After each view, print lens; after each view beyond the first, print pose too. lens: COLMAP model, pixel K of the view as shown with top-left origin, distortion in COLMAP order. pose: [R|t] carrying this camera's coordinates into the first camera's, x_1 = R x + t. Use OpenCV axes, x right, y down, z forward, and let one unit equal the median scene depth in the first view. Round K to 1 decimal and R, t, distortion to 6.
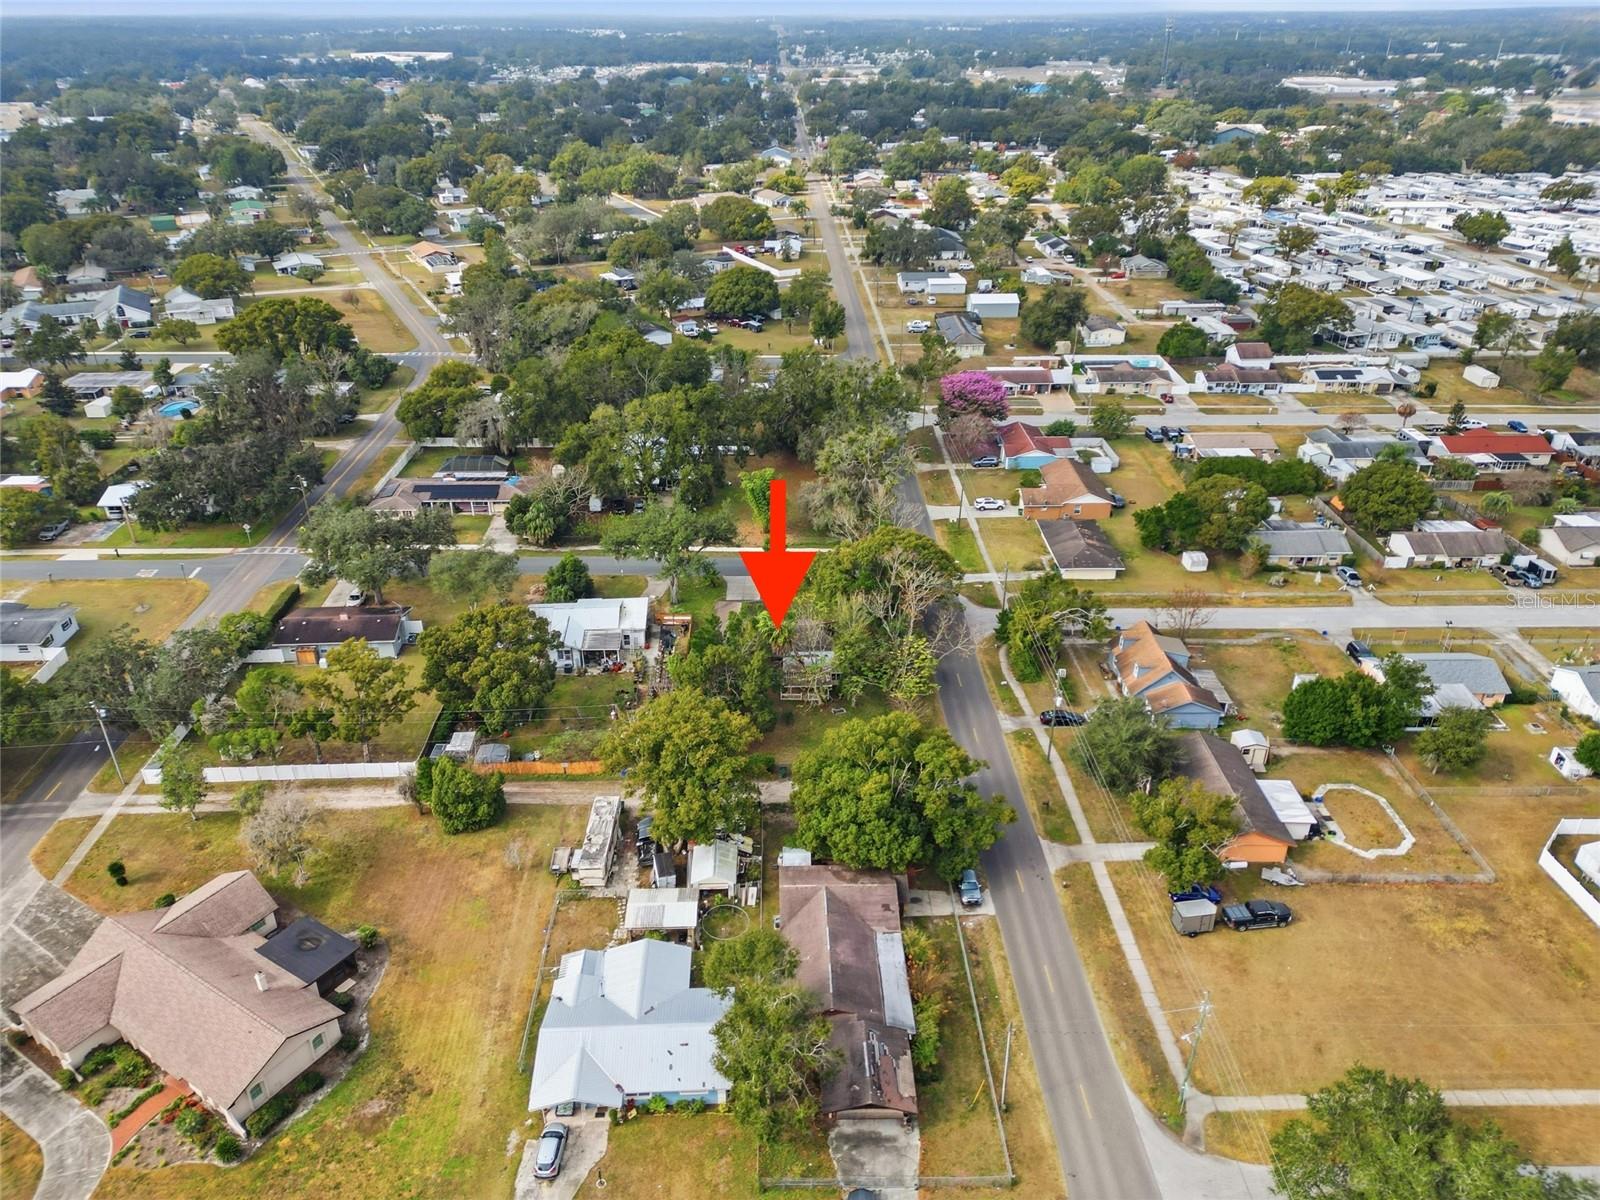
lens RADIAL K [[1105.8, 0, 800.0], [0, 1105.8, 600.0], [0, 0, 1]] dist [0.041933, -0.000933]
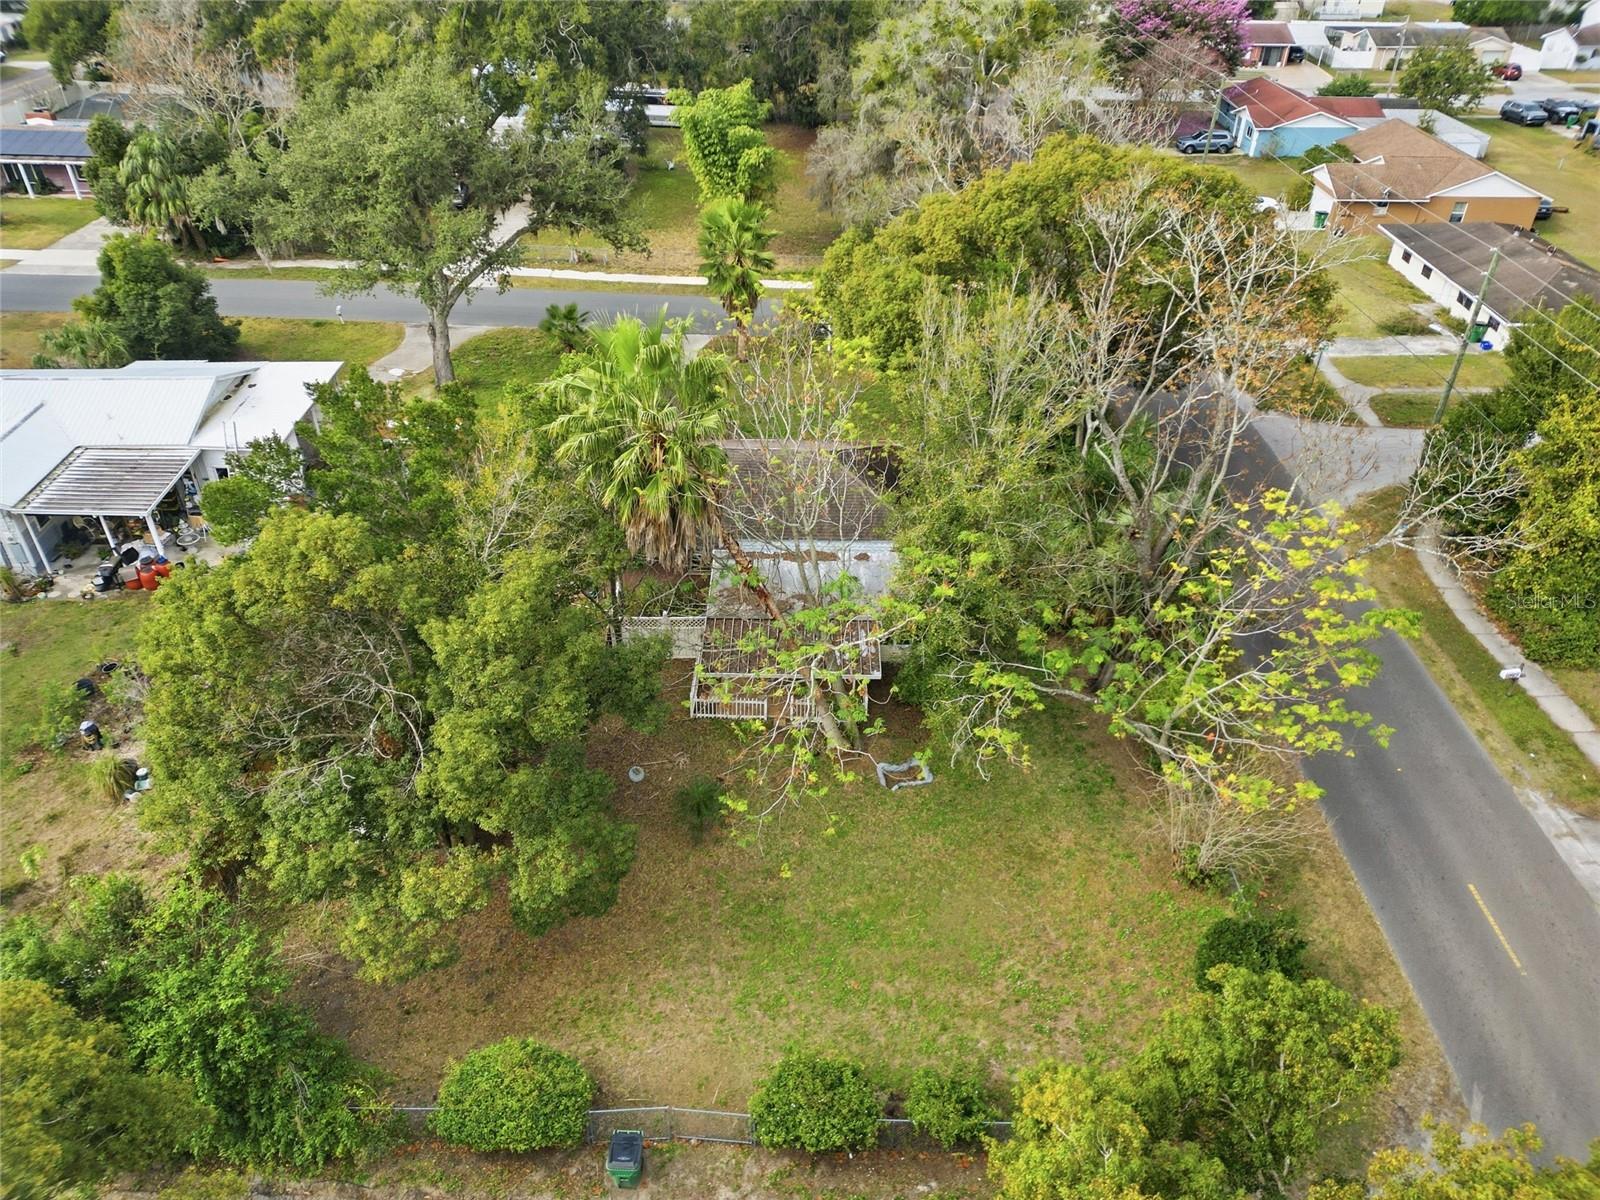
lens RADIAL K [[1105.8, 0, 800.0], [0, 1105.8, 600.0], [0, 0, 1]] dist [0.041933, -0.000933]
pose [[0.999071, 0.027877, -0.032869, 0.015928], [-0.023640, 0.992139, 0.122888, 0.025529], [0.036037, -0.121997, 0.991876, 0.683560]]
